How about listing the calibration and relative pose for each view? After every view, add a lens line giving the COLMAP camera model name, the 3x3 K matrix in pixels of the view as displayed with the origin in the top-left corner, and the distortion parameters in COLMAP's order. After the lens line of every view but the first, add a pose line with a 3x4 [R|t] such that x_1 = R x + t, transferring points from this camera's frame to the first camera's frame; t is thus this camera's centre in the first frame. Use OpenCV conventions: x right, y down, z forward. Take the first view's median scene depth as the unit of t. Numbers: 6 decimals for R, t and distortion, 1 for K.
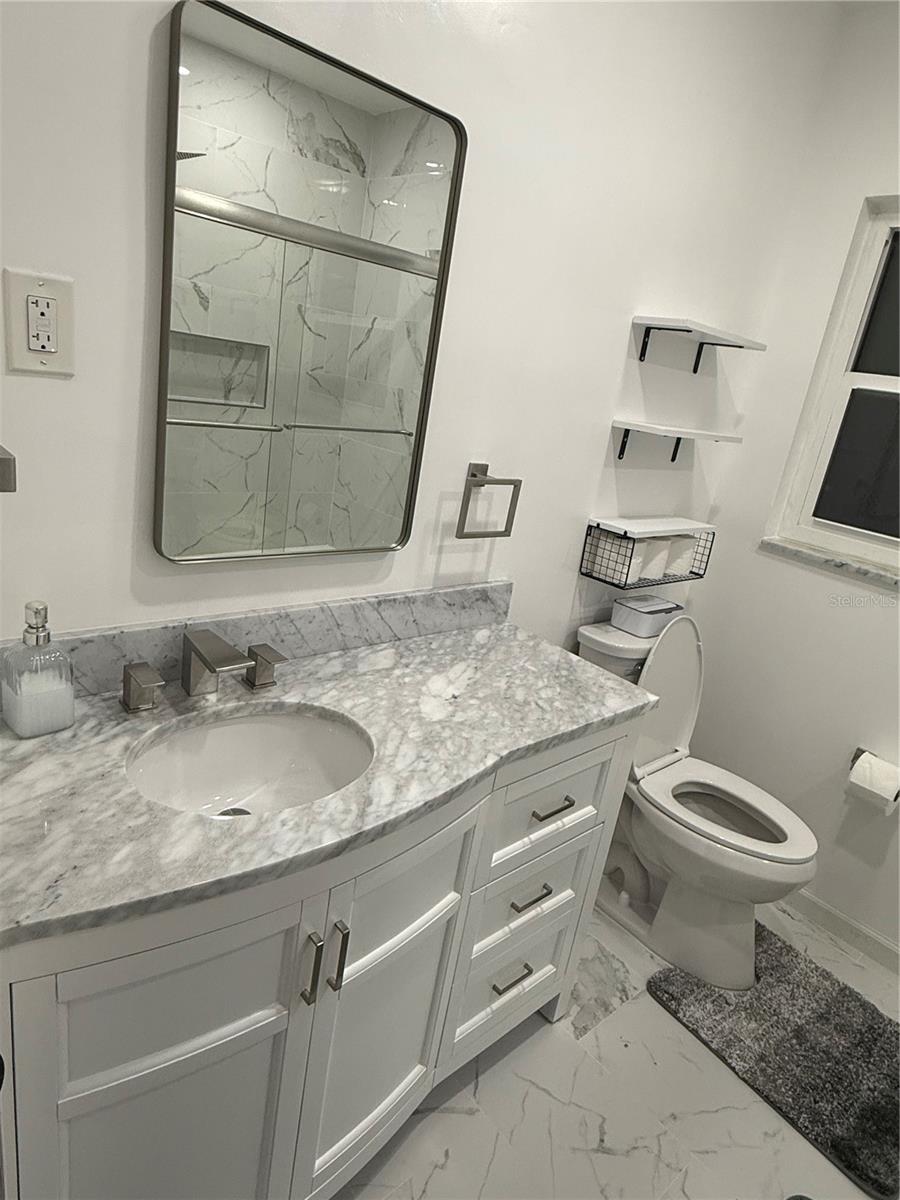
lens RADIAL K [[720.5, 0, 451.4], [0, 720.5, 593.5], [0, 0, 1]] dist [-0.006455, -0.001455]
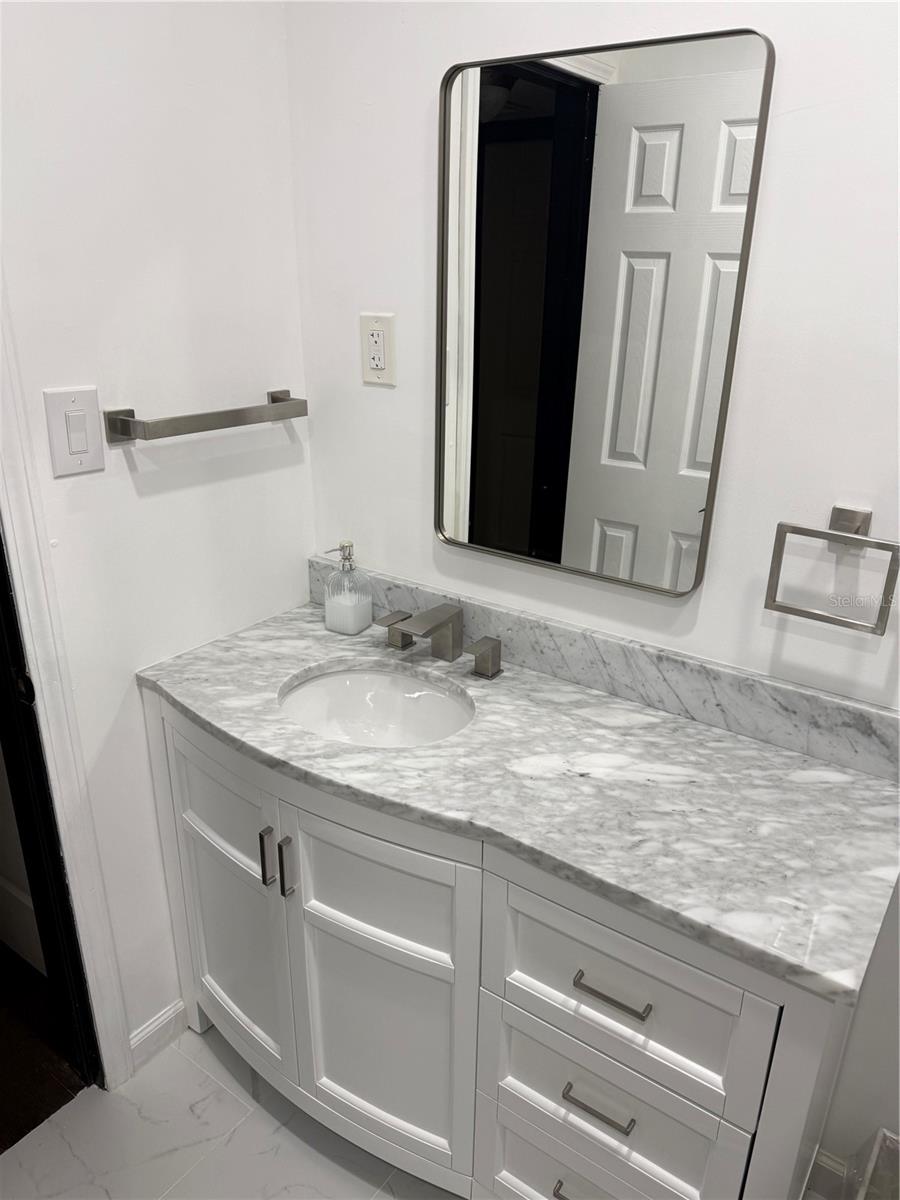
lens RADIAL K [[845.4, 0, 450.0], [0, 845.4, 605.3], [0, 0, 1]] dist [0.128686, -0.212911]
pose [[0.207516, 0.215966, -0.954094, 0.799496], [-0.279155, 0.947844, 0.153834, -0.132436], [0.937555, 0.234417, 0.256981, 0.554734]]
